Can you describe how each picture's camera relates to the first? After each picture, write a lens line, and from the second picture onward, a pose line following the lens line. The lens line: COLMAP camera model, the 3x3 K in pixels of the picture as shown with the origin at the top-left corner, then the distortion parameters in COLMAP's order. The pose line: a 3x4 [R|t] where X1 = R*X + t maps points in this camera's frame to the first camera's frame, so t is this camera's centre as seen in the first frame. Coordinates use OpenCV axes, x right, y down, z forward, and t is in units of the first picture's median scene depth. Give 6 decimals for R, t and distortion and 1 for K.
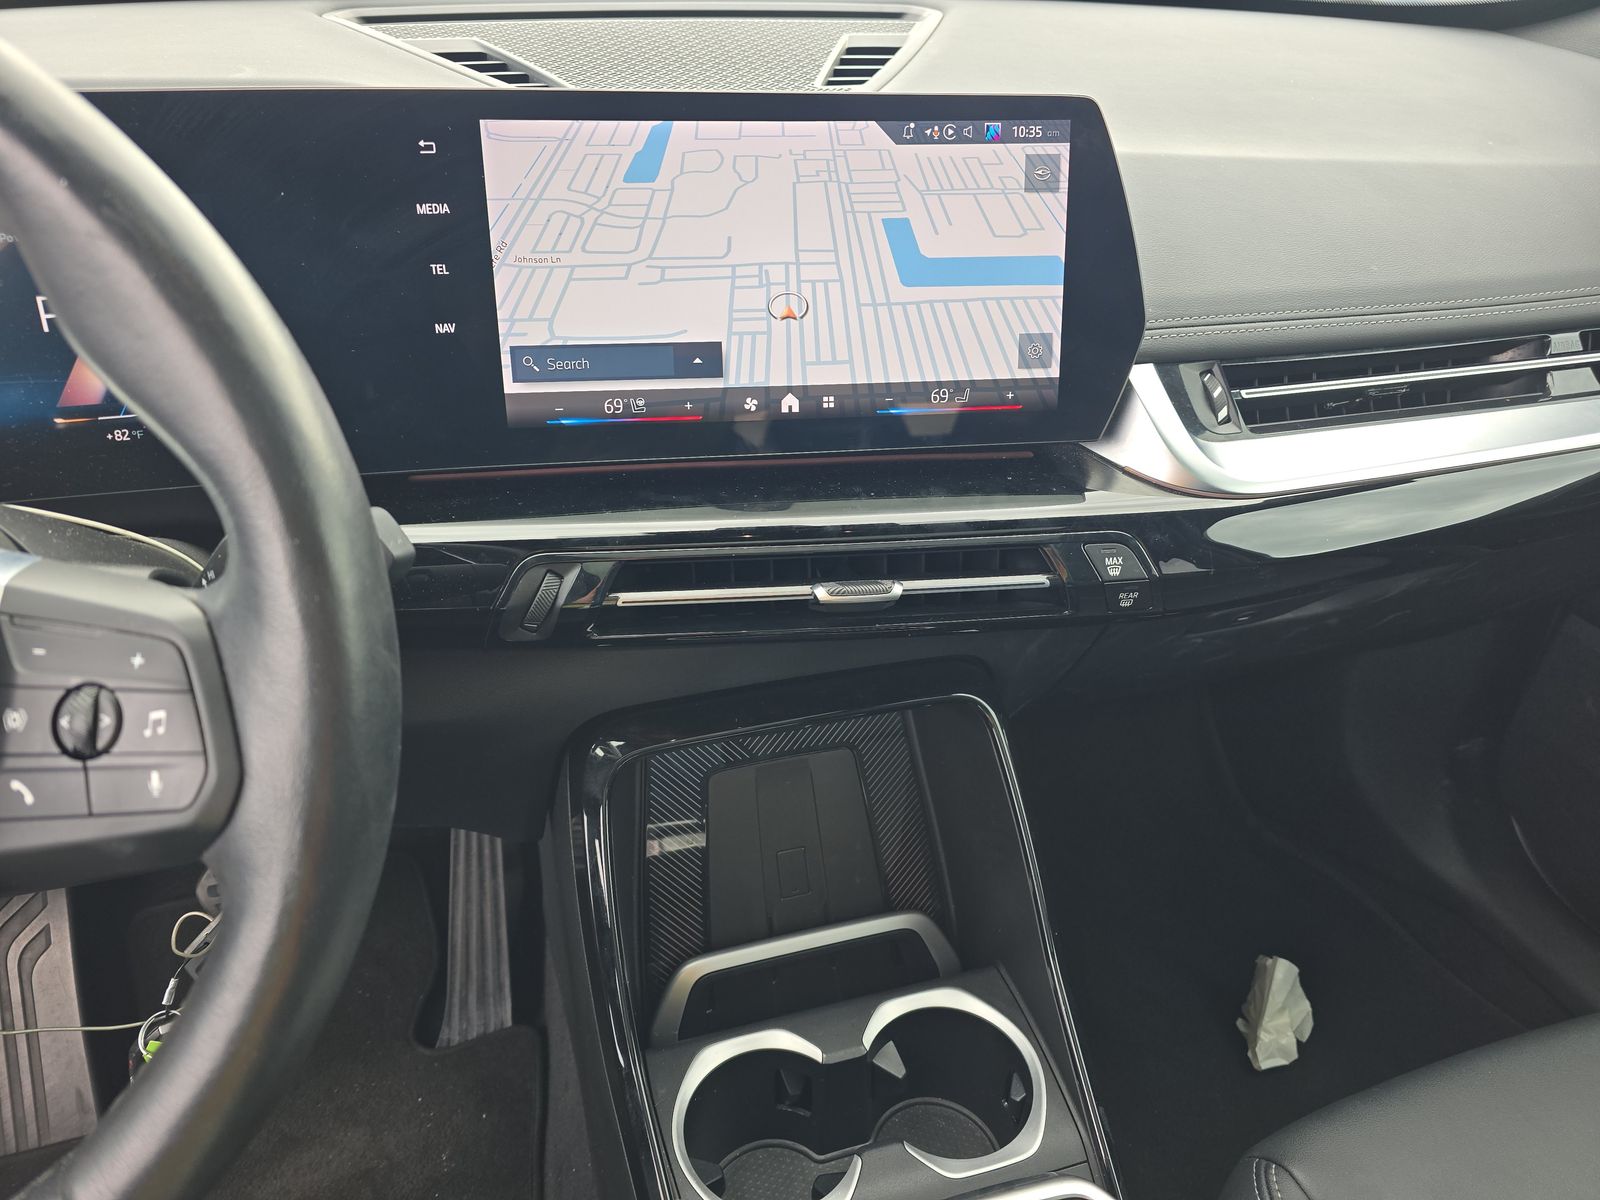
lens RADIAL K [[1060.4, 0, 800.0], [0, 1060.4, 600.0], [0, 0, 1]] dist [0.003708, 0.000625]
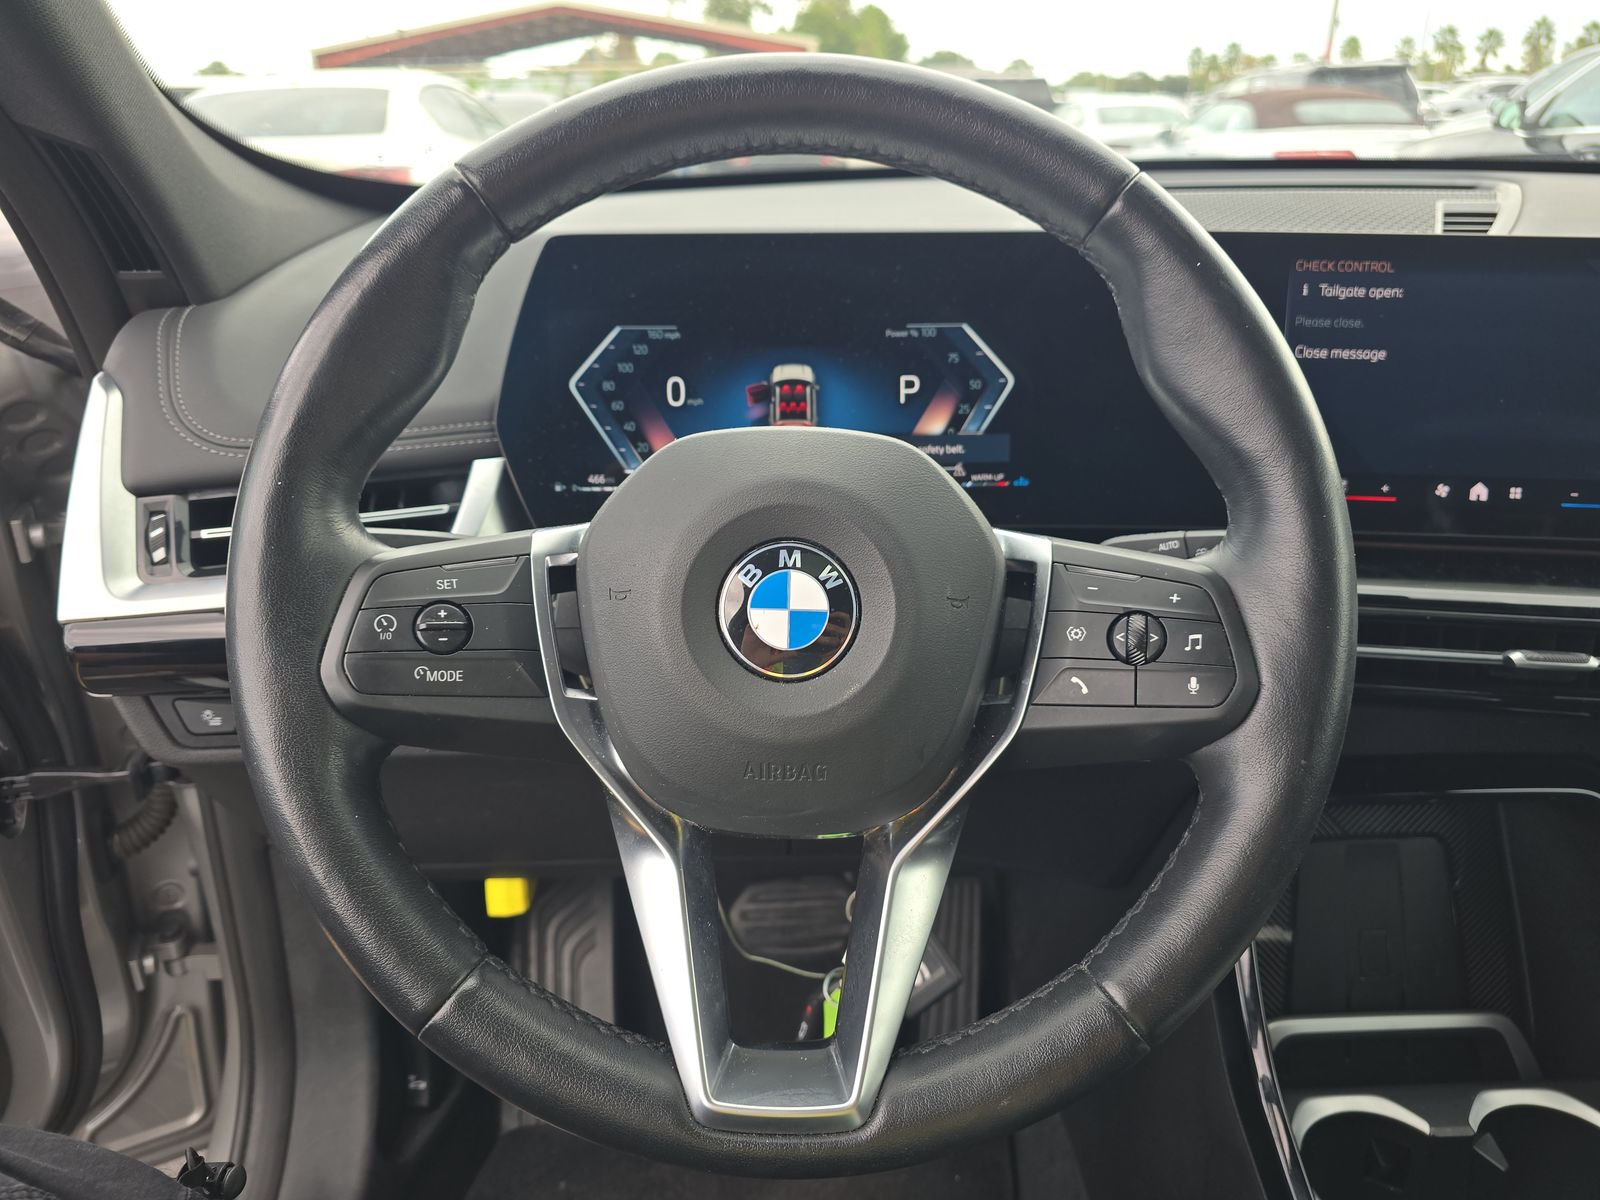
lens RADIAL K [[1053.9, 0, 800.0], [0, 1053.9, 600.0], [0, 0, 1]] dist [-0.030409, -0.000919]
pose [[0.960526, 0.075616, -0.267715, -0.401475], [-0.116724, 0.983088, -0.141117, 0.169481], [0.252517, 0.166795, 0.953108, -0.222567]]
